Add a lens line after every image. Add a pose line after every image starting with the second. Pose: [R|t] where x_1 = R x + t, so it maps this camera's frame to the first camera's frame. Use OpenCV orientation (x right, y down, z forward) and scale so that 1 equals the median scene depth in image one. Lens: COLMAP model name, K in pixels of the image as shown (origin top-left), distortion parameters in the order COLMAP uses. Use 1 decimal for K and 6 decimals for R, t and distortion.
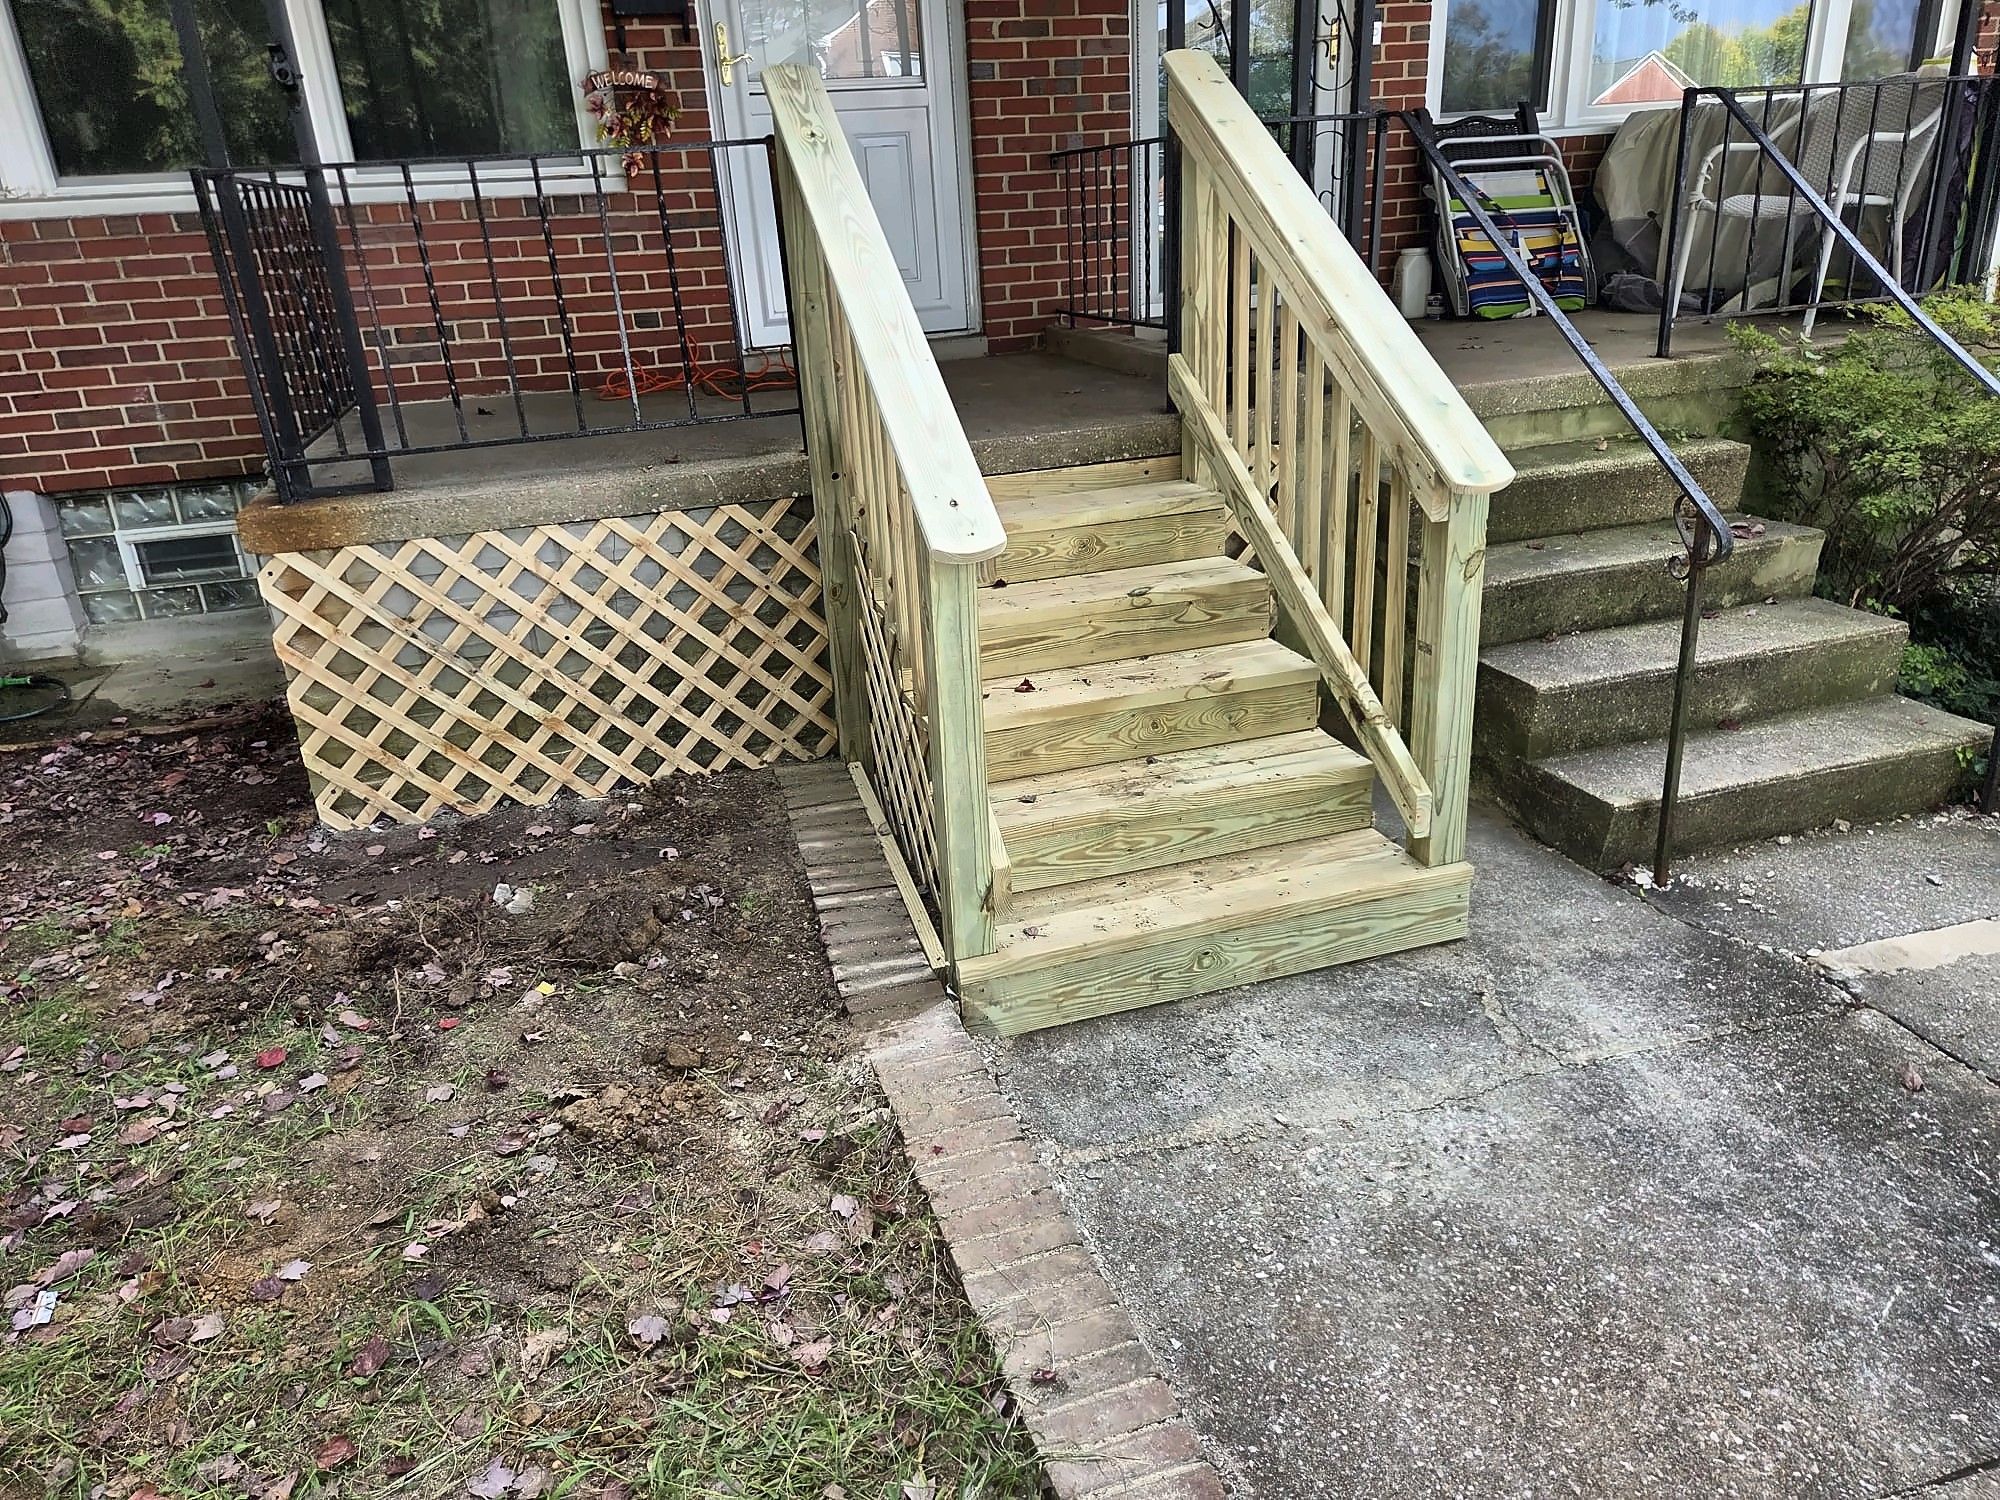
lens RADIAL K [[1339.3, 0, 971.4], [0, 1339.3, 729.5], [0, 0, 1]] dist [0.055816, -0.032259]
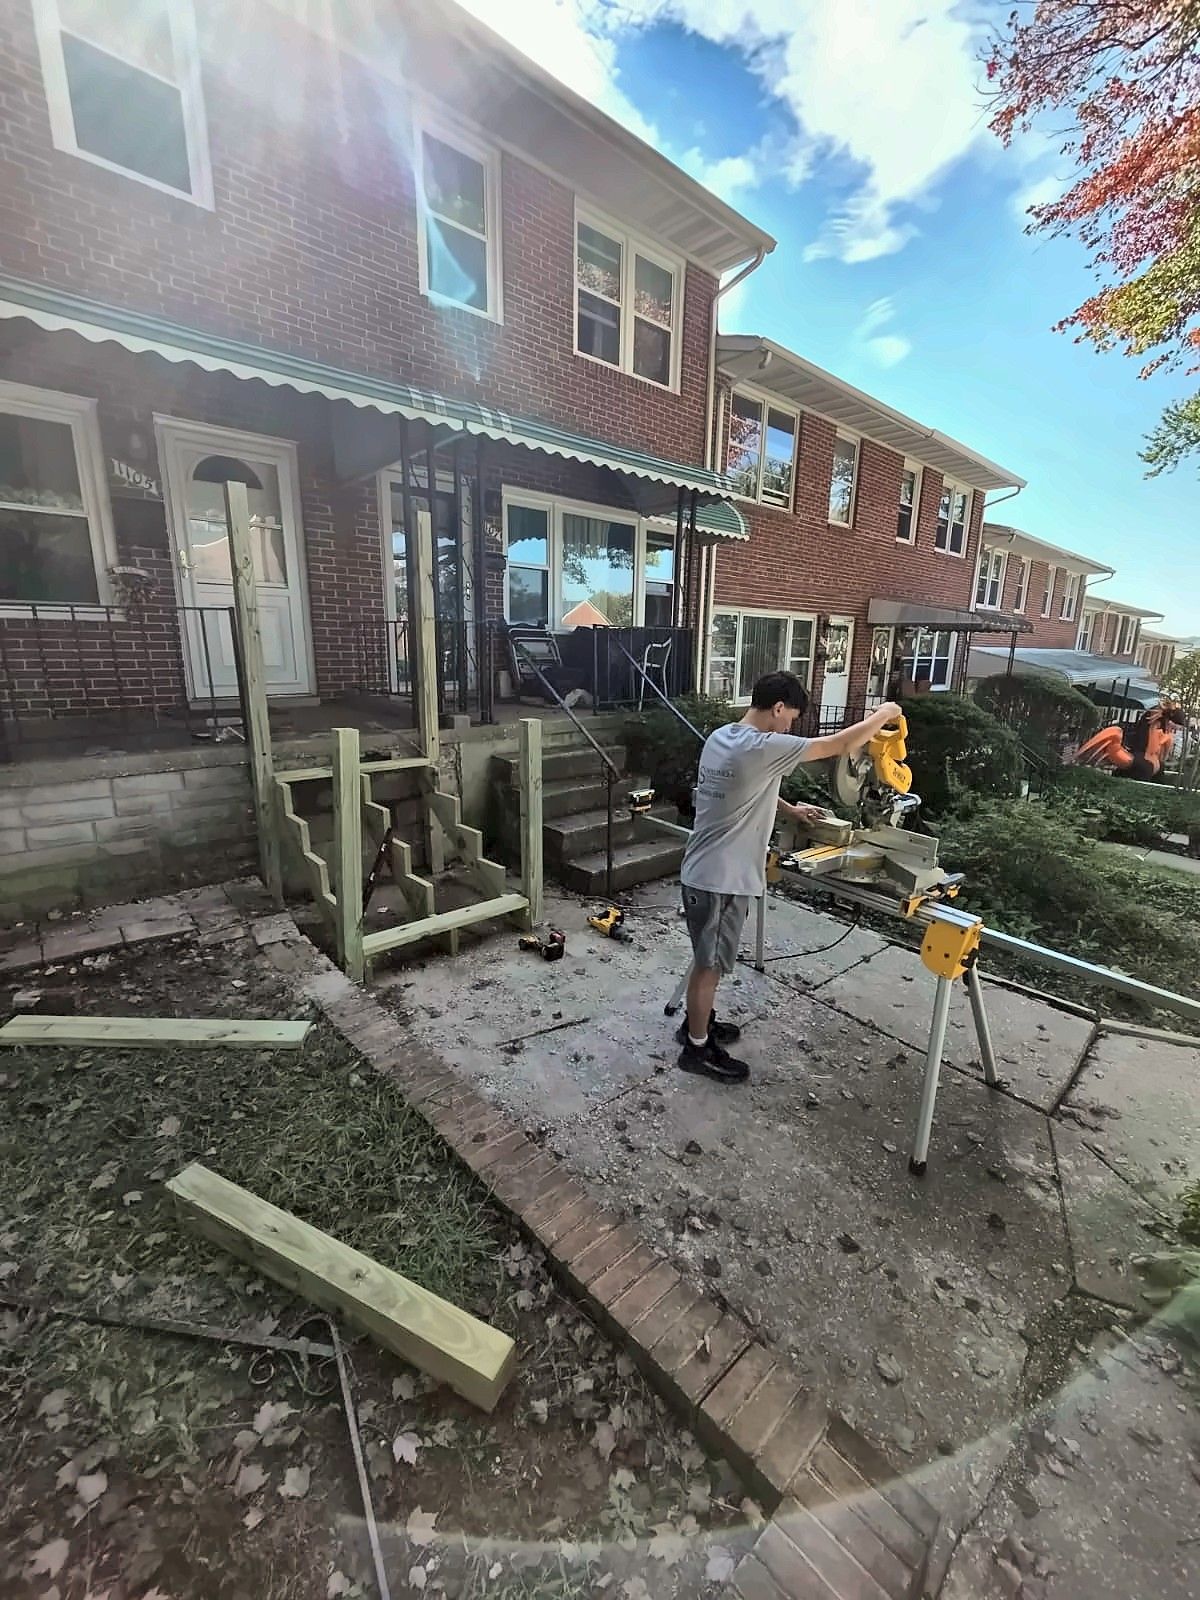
lens RADIAL K [[659.1, 0, 599.9], [0, 659.1, 795.1], [0, 0, 1]] dist [0.001146, 0.000721]
pose [[0.899669, -0.024899, 0.435863, -0.057951], [0.089000, 0.987867, -0.127273, 0.047669], [-0.427405, 0.153295, 0.890969, -0.143073]]
